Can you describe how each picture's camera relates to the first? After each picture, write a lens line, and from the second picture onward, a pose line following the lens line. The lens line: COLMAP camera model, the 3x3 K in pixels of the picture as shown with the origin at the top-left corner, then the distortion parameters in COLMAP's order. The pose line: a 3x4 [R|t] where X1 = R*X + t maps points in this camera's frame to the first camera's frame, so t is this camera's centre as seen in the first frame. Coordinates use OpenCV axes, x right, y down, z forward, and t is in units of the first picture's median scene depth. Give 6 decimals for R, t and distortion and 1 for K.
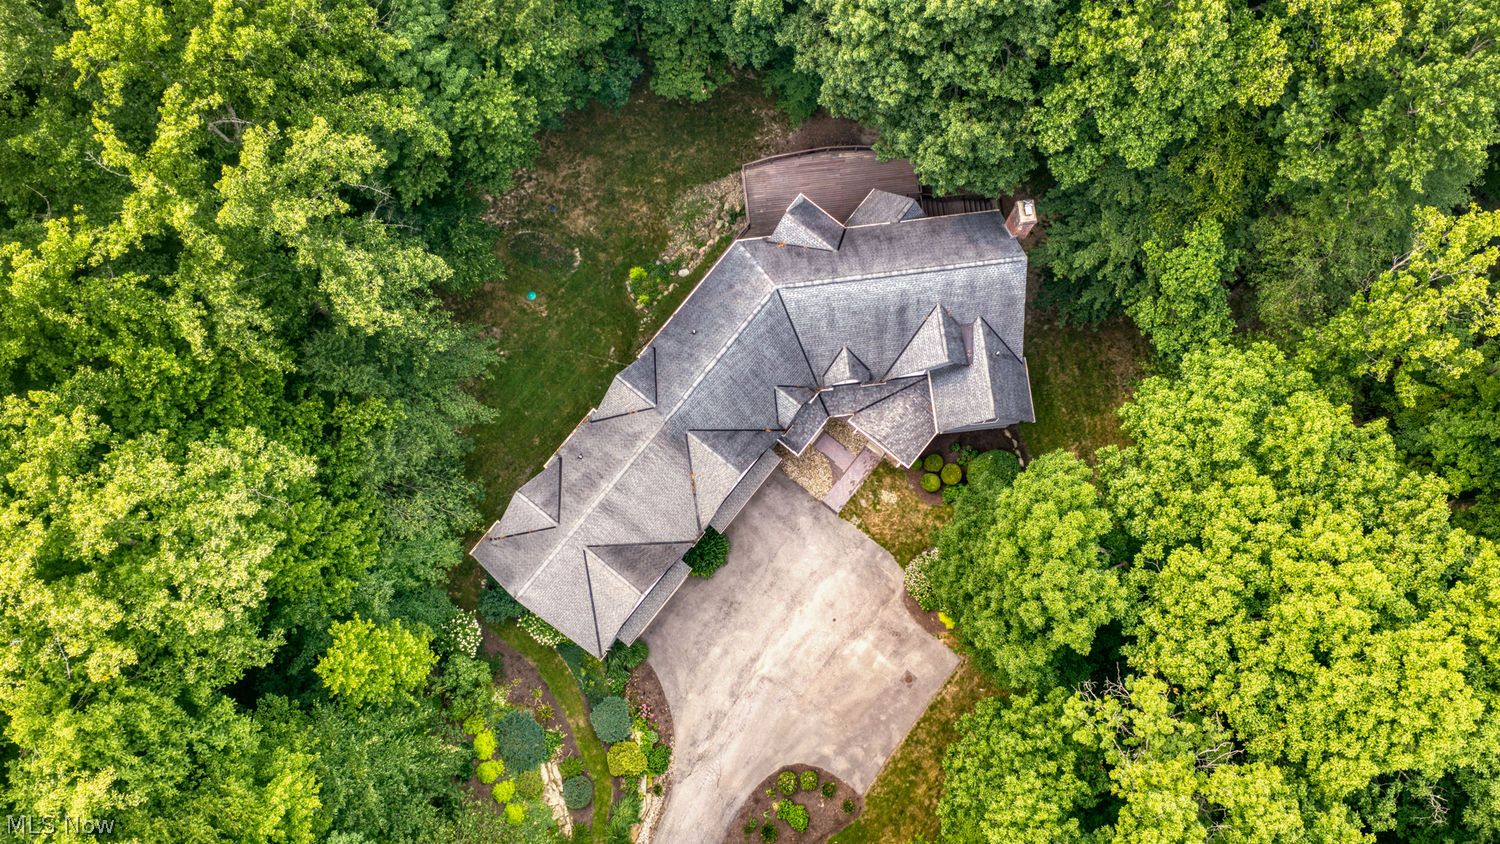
lens RADIAL K [[1251.9, 0, 748.4], [0, 1251.9, 422.3], [0, 0, 1]] dist [-0.016658, -0.002251]
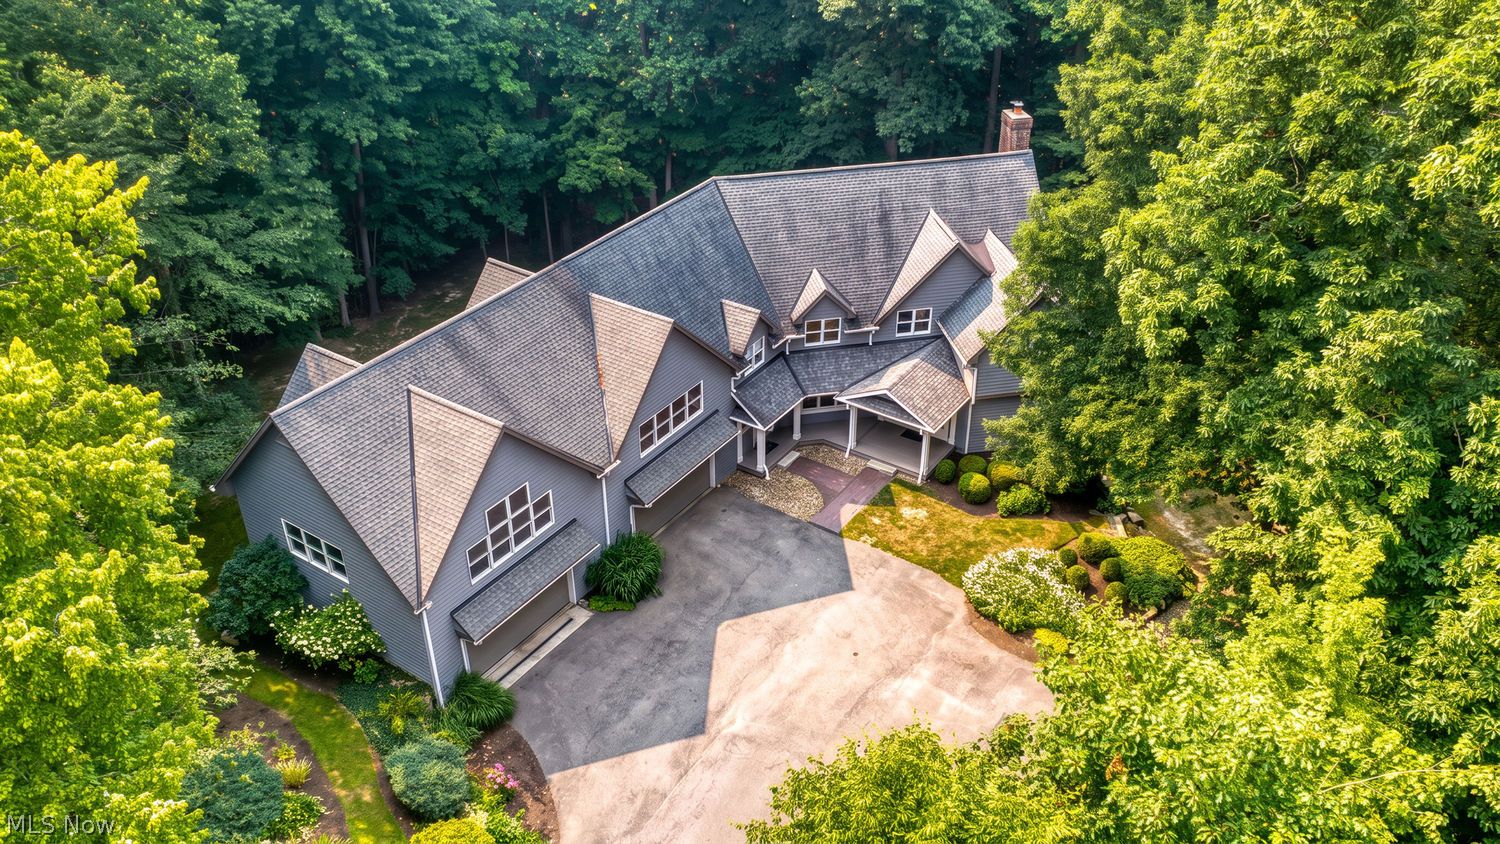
lens RADIAL K [[1251.9, 0, 751.6], [0, 1251.9, 419.5], [0, 0, 1]] dist [-0.016658, -0.002251]
pose [[0.996716, -0.047069, 0.065887, -0.009356], [0.080284, 0.680352, -0.728474, 0.491045], [-0.010538, 0.731372, 0.681897, 0.544791]]
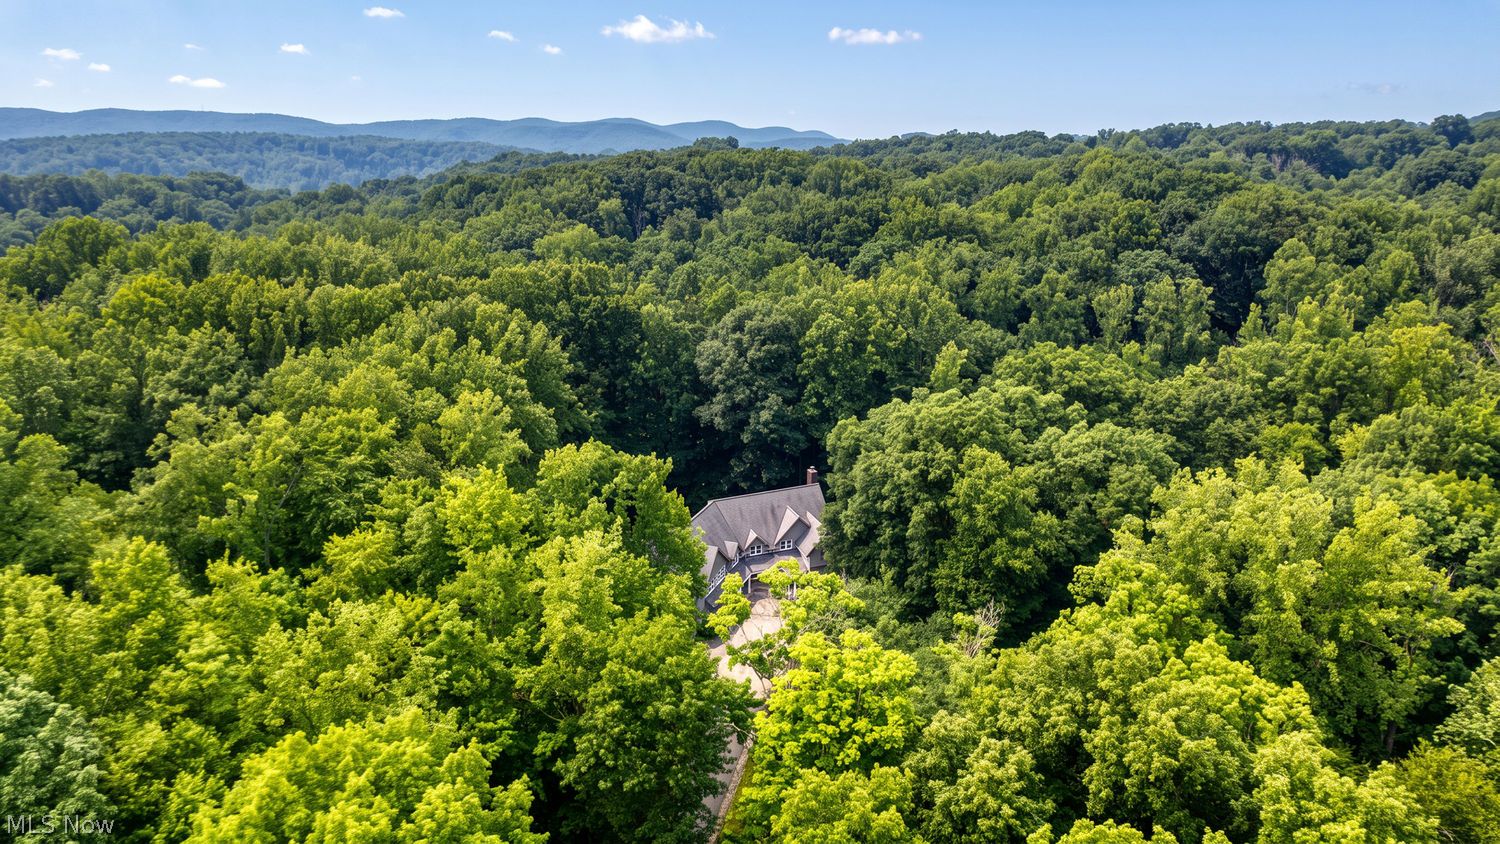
lens RADIAL K [[1251.9, 0, 751.3], [0, 1251.9, 422.1], [0, 0, 1]] dist [-0.016658, -0.002251]
pose [[0.964881, -0.085810, 0.248278, -0.404130], [0.257007, 0.503880, -0.824653, 1.496111], [-0.054339, 0.859501, 0.508238, -0.207971]]
